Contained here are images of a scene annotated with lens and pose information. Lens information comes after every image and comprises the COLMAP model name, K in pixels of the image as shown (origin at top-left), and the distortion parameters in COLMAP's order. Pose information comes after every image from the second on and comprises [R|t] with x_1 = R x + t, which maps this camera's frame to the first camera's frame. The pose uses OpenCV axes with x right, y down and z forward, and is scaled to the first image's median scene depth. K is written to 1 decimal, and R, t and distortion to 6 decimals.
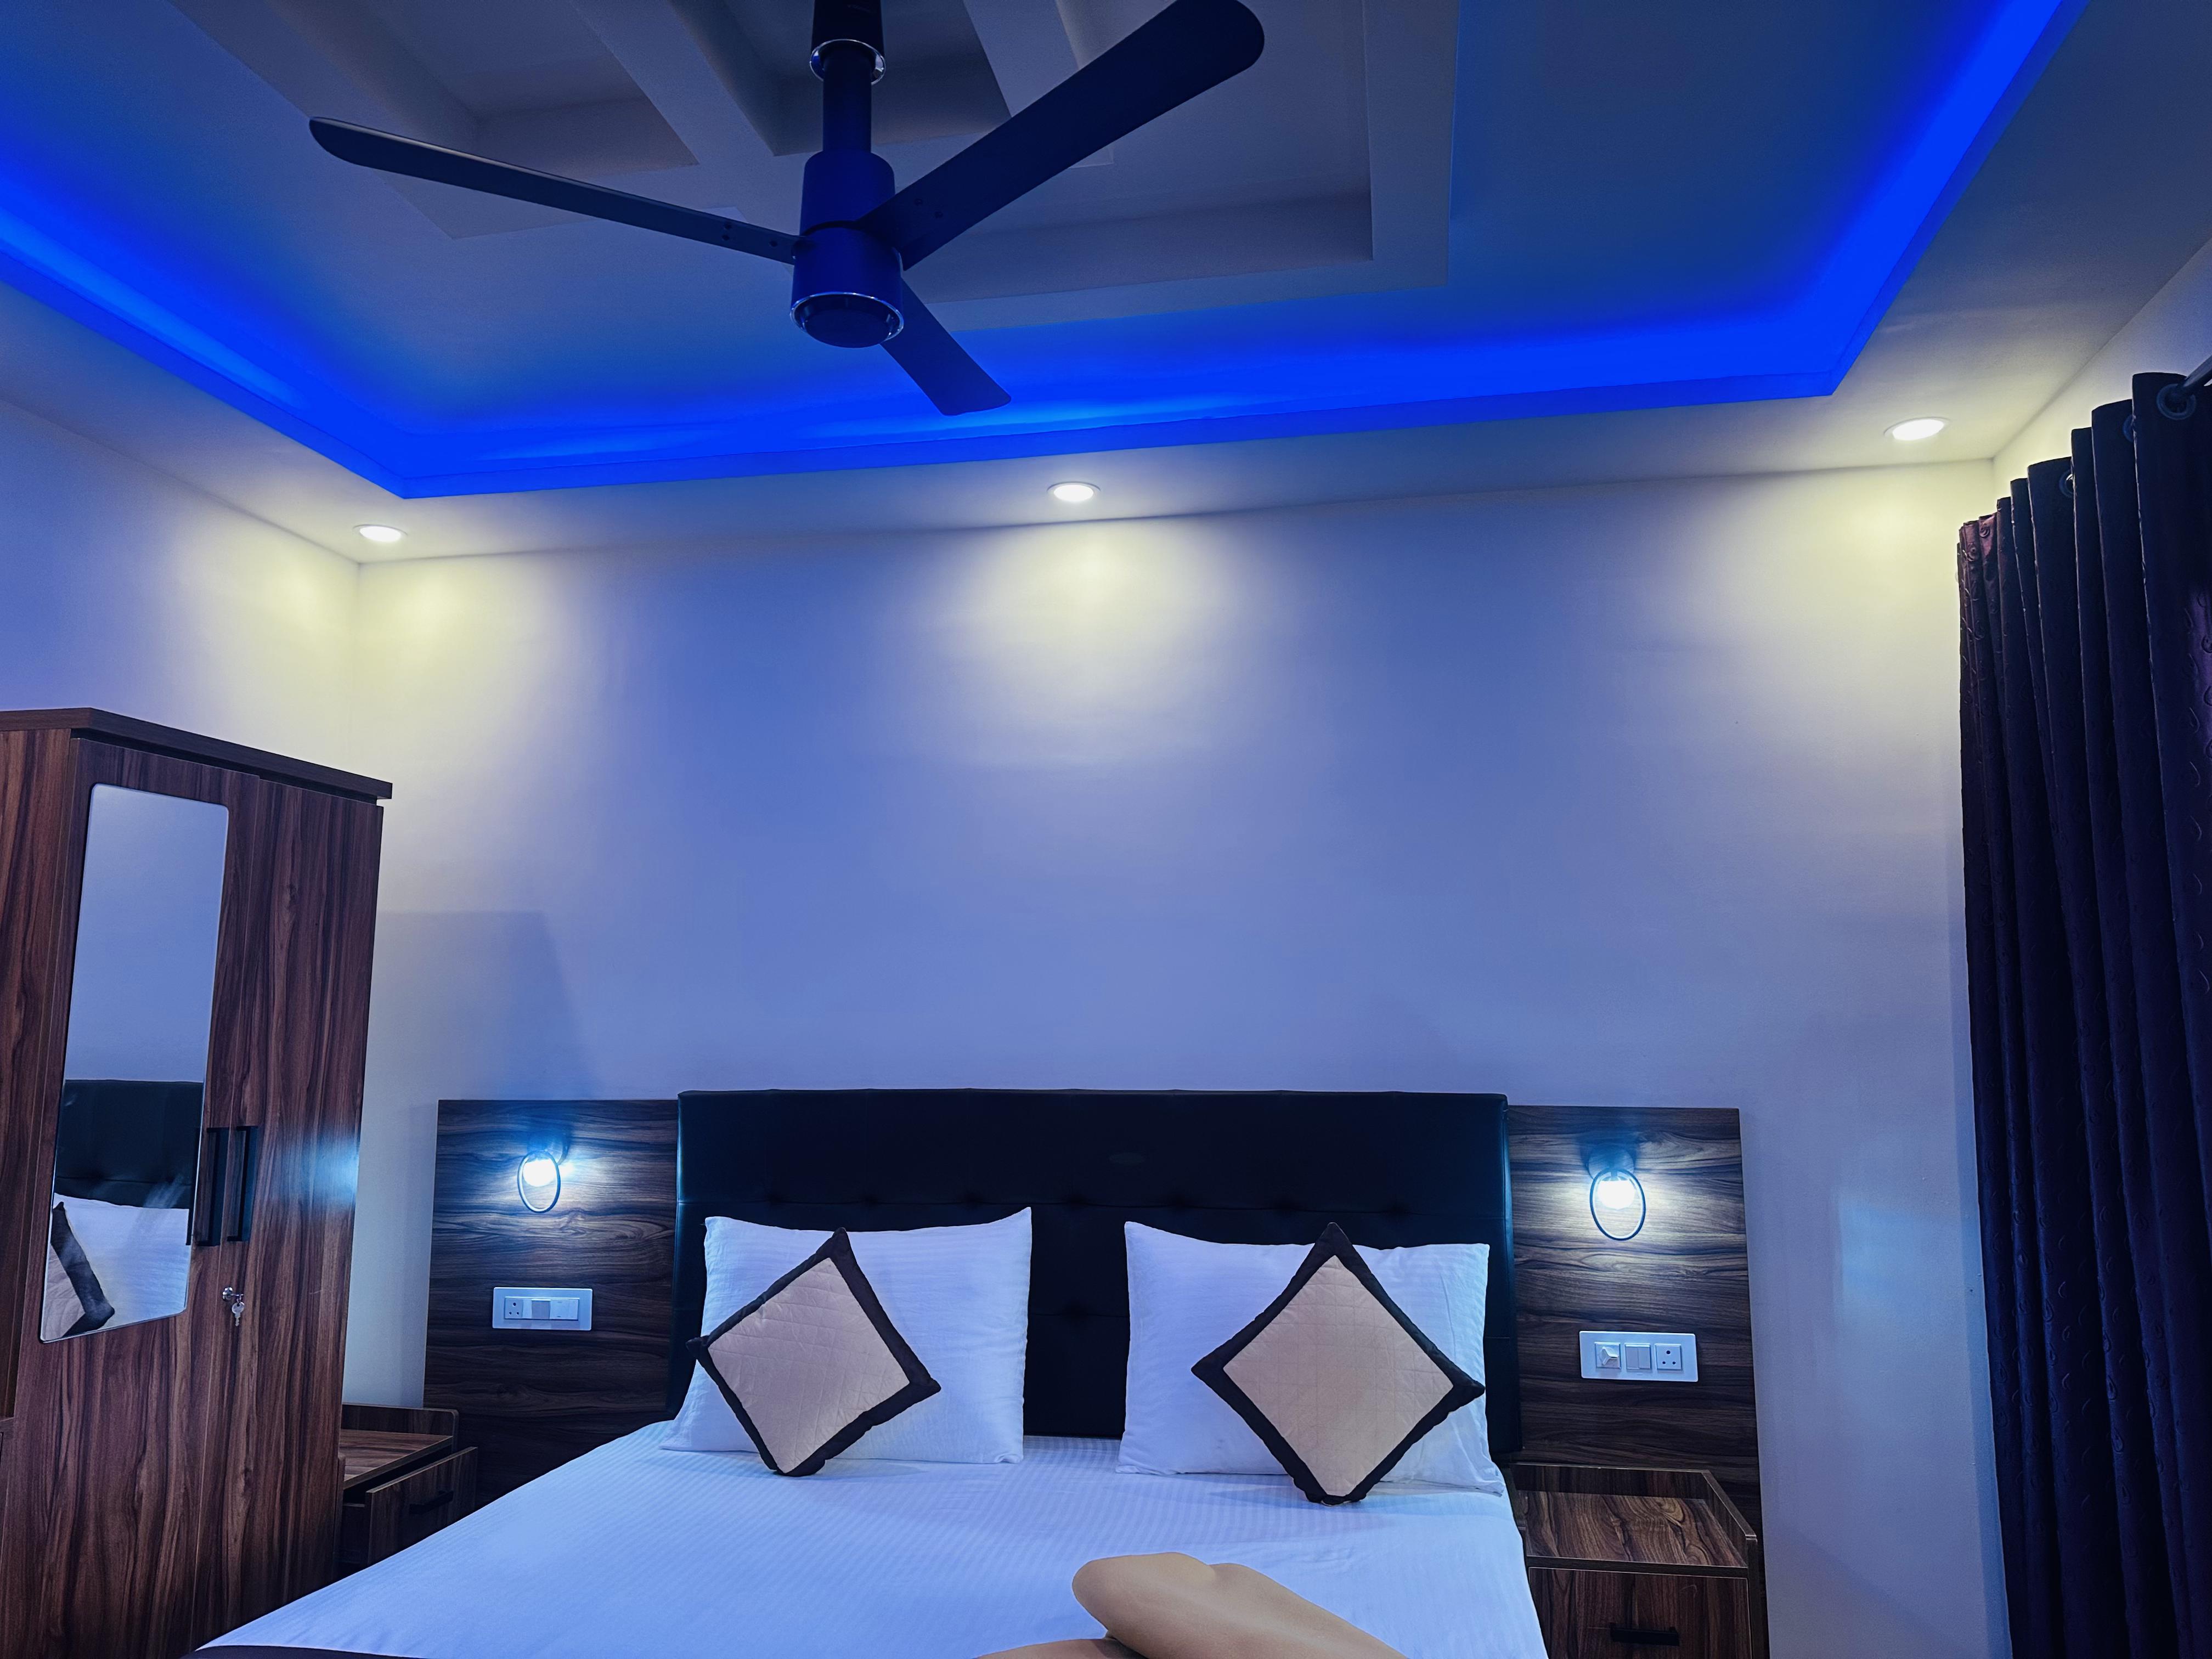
lens RADIAL K [[1495.0, 0, 1072.0], [0, 1495.0, 842.7], [0, 0, 1]] dist [0.019038, -0.008990]
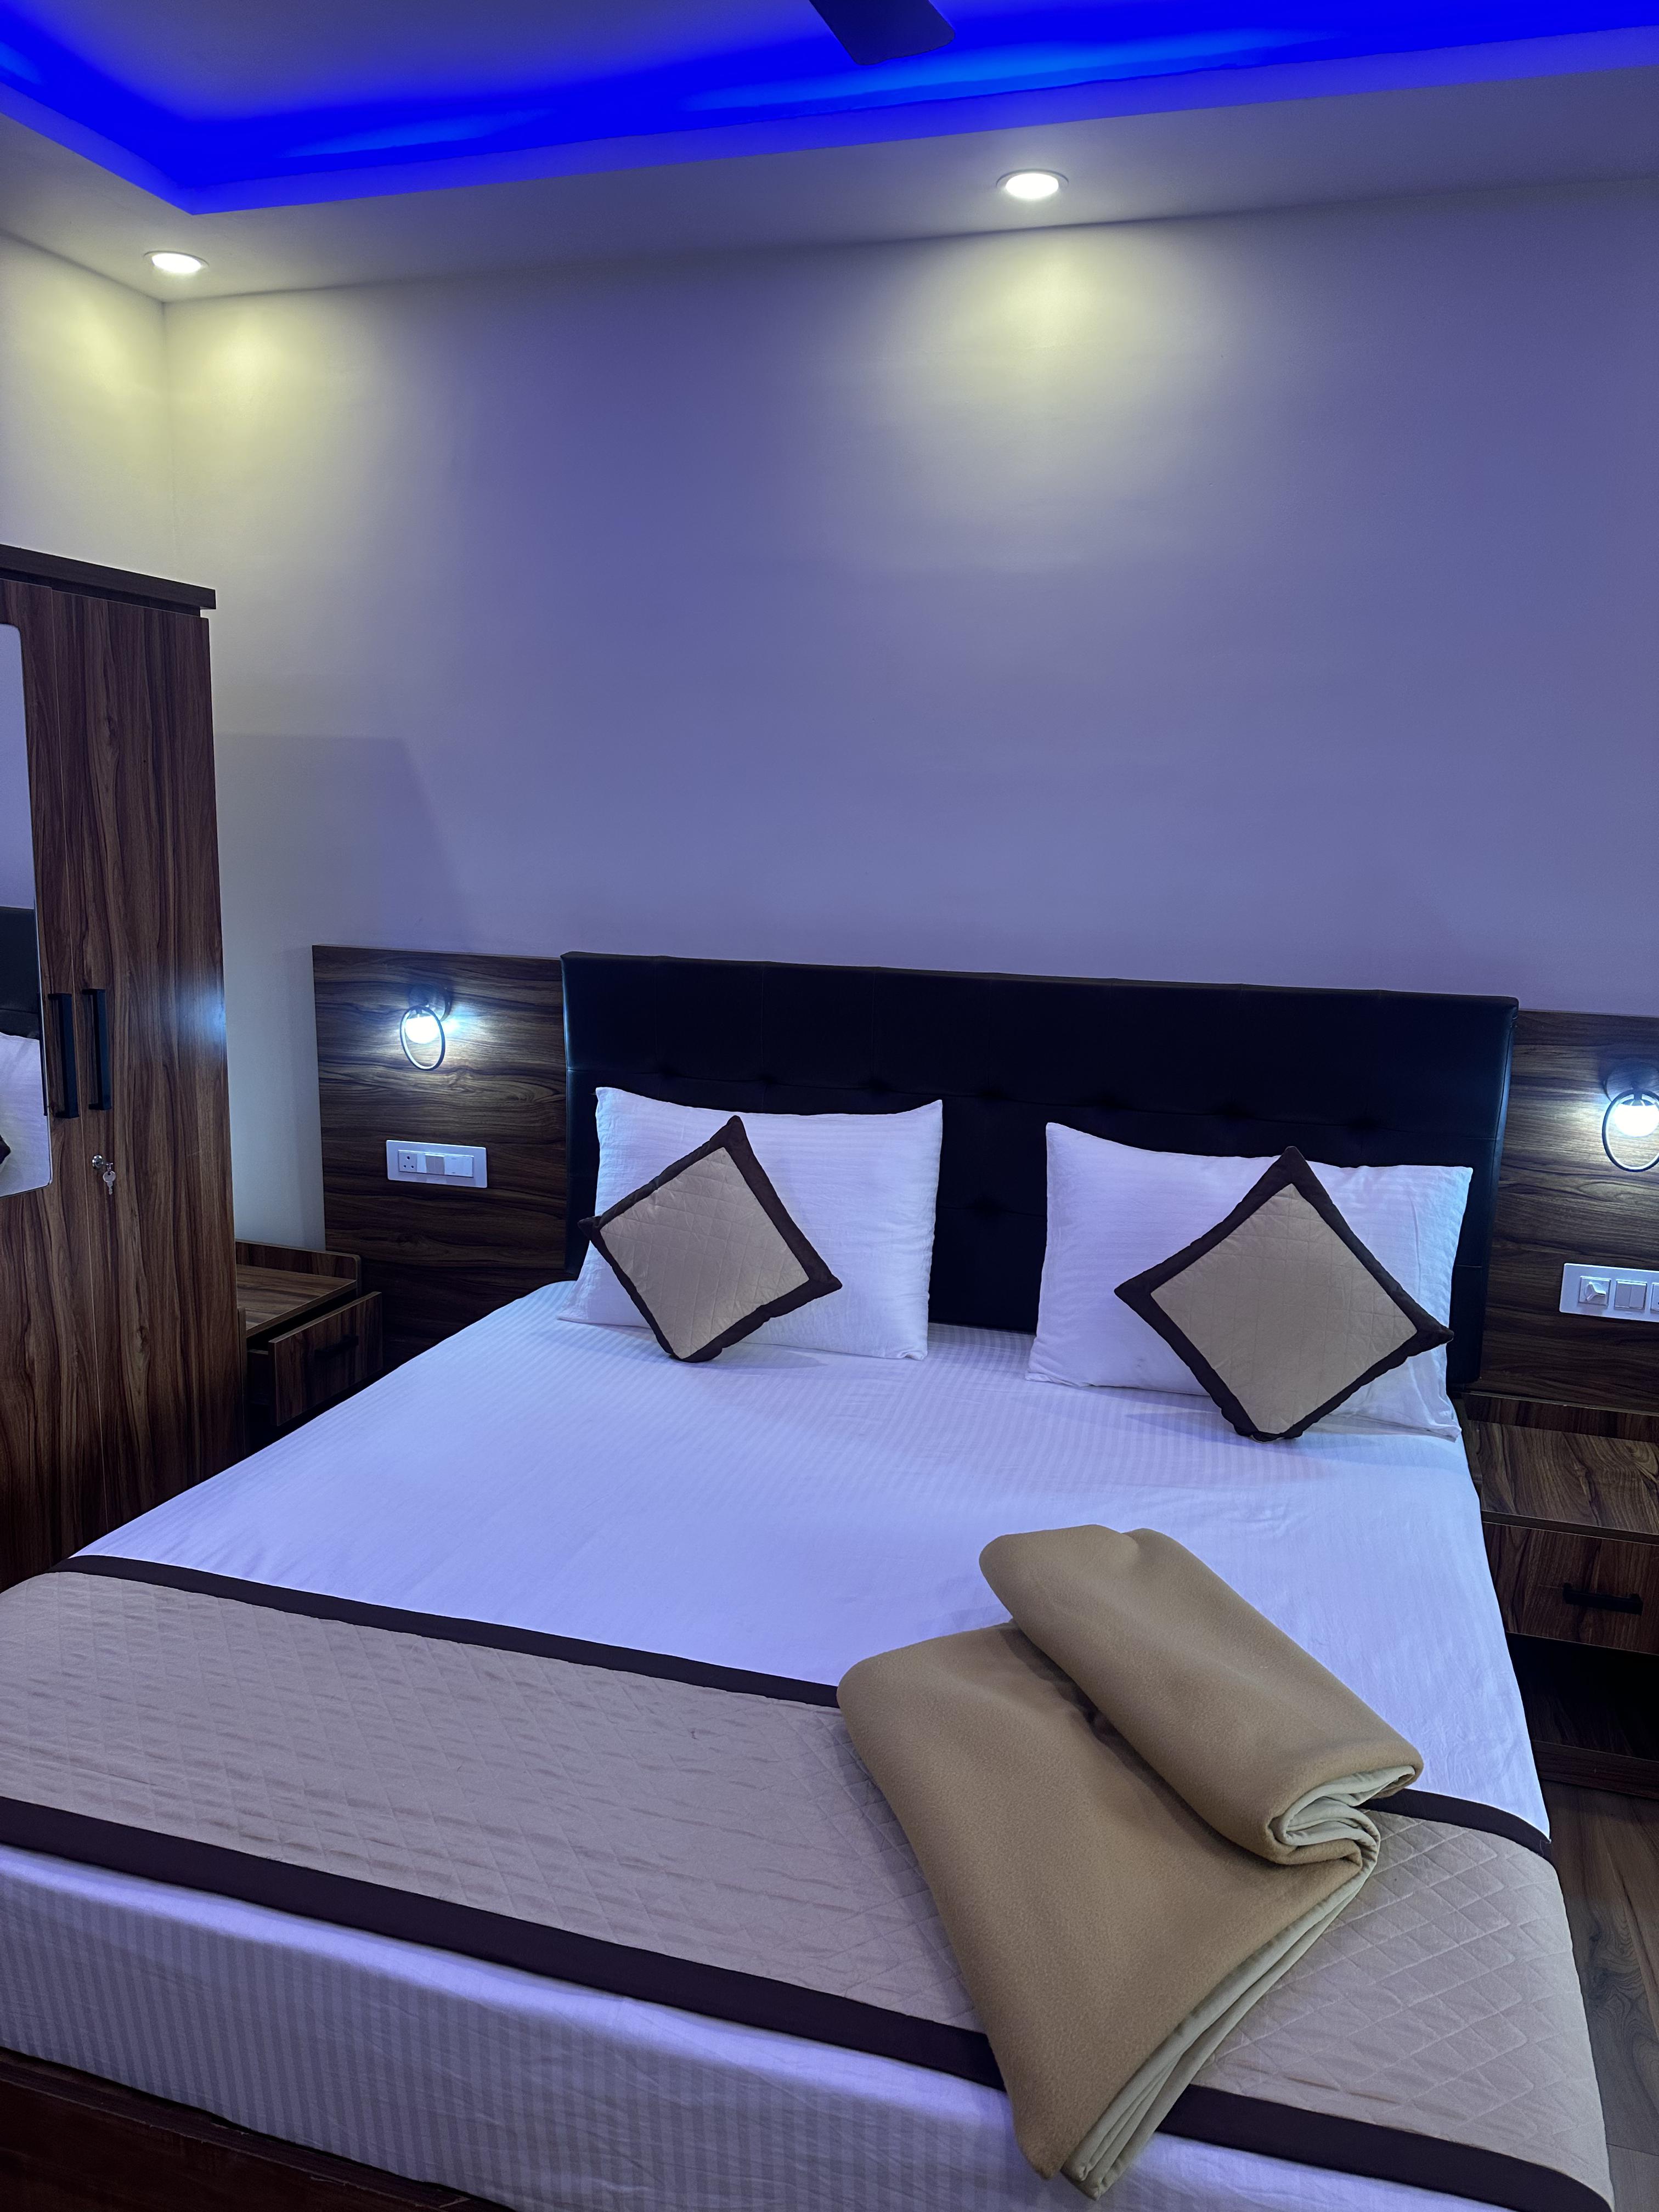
lens RADIAL K [[1467.9, 0, 832.8], [0, 1467.9, 1080.7], [0, 0, 1]] dist [0.143405, -0.230747]
pose [[0.994568, 0.042812, -0.094873, -0.010571], [-0.012158, 0.953035, 0.302617, -0.038619], [0.103373, -0.299820, 0.948379, 0.154147]]
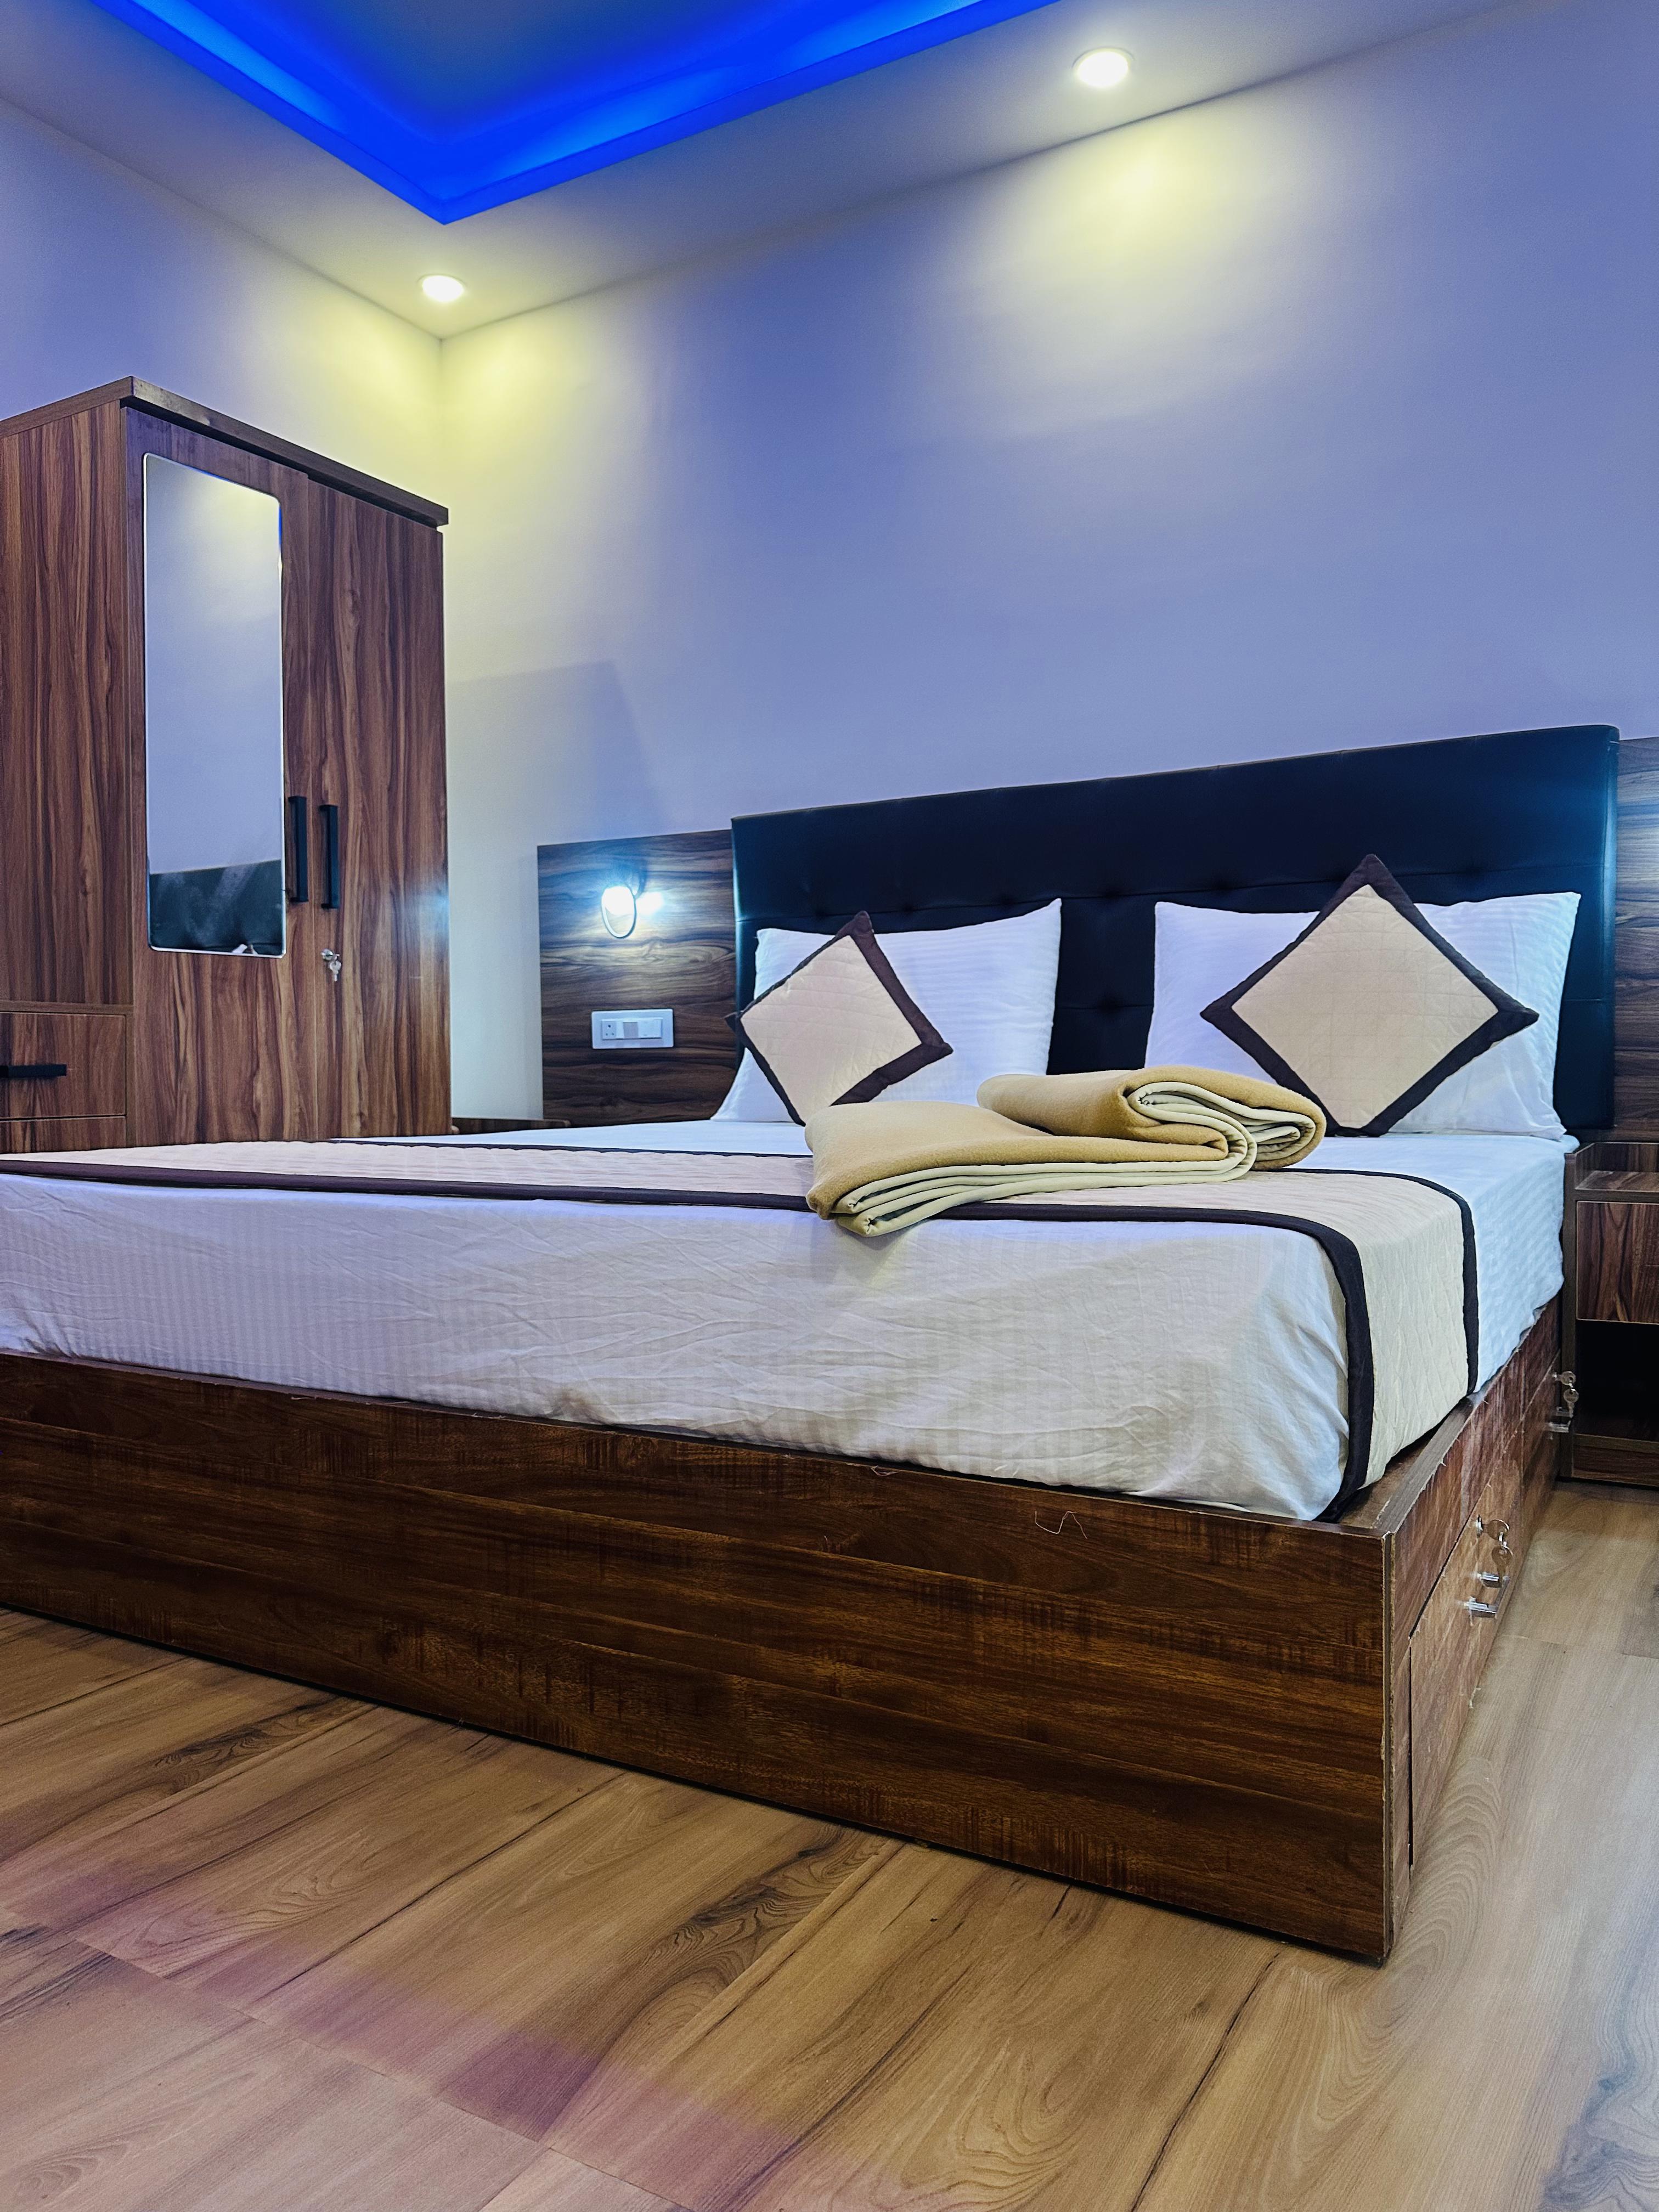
lens RADIAL K [[1471.6, 0, 874.3], [0, 1471.6, 1111.6], [0, 0, 1]] dist [0.182512, -0.327770]
pose [[0.952637, 0.005714, -0.304056, 0.158379], [0.044167, 0.986623, 0.156919, 0.240060], [0.300885, -0.162917, 0.939641, 0.047326]]
